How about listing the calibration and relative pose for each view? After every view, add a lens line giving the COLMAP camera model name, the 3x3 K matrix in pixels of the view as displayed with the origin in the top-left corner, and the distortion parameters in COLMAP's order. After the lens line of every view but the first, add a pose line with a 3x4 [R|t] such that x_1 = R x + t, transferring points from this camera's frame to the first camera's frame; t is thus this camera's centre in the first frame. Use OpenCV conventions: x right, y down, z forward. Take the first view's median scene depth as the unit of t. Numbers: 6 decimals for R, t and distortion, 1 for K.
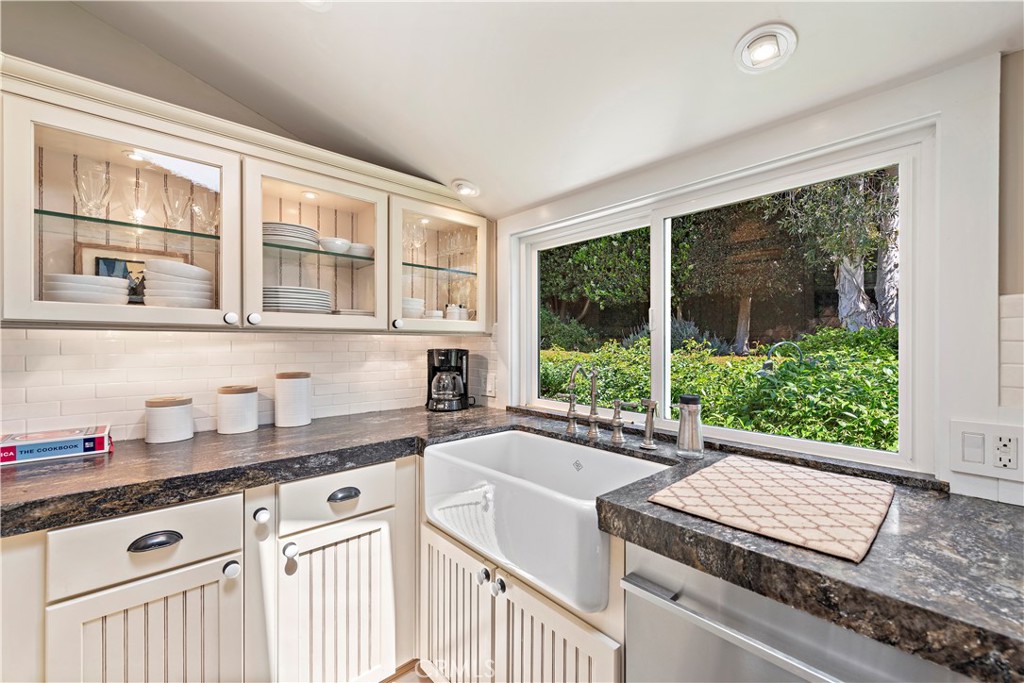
lens RADIAL K [[415.2, 0, 512.0], [0, 415.2, 341.5], [0, 0, 1]] dist [0.001206, -0.000287]
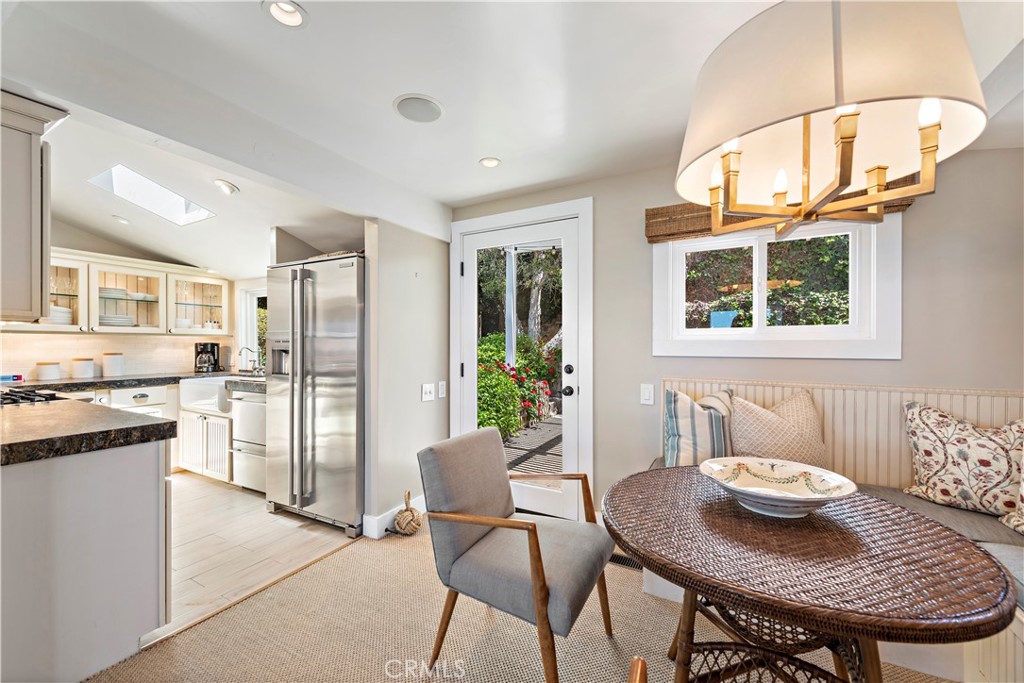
lens RADIAL K [[406.5, 0, 516.1], [0, 406.5, 344.8], [0, 0, 1]] dist [0.008478, -0.000339]
pose [[0.944860, -0.000740, 0.327473, 0.725806], [-0.000429, 0.999994, 0.003499, 0.022525], [-0.327474, -0.003447, 0.944854, -1.628513]]
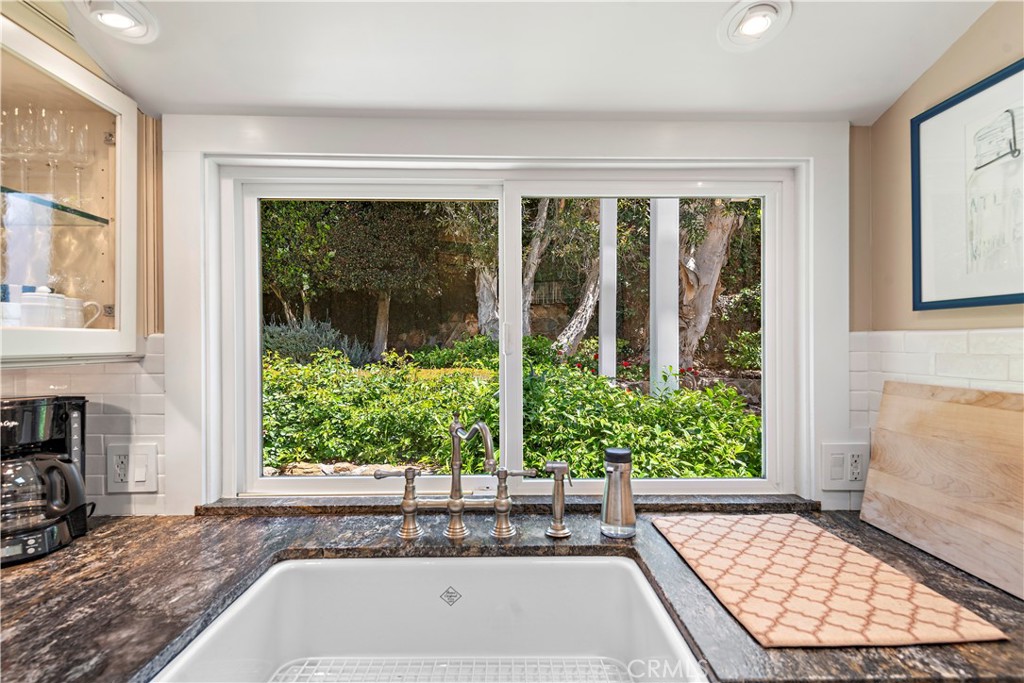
lens RADIAL K [[504.0, 0, 513.7], [0, 504.0, 345.1], [0, 0, 1]] dist [0.008663, -0.001418]
pose [[0.653623, -0.005038, 0.756804, -0.241802], [0.000868, 0.999982, 0.005907, -0.039868], [-0.756820, -0.003203, 0.653615, 0.373190]]
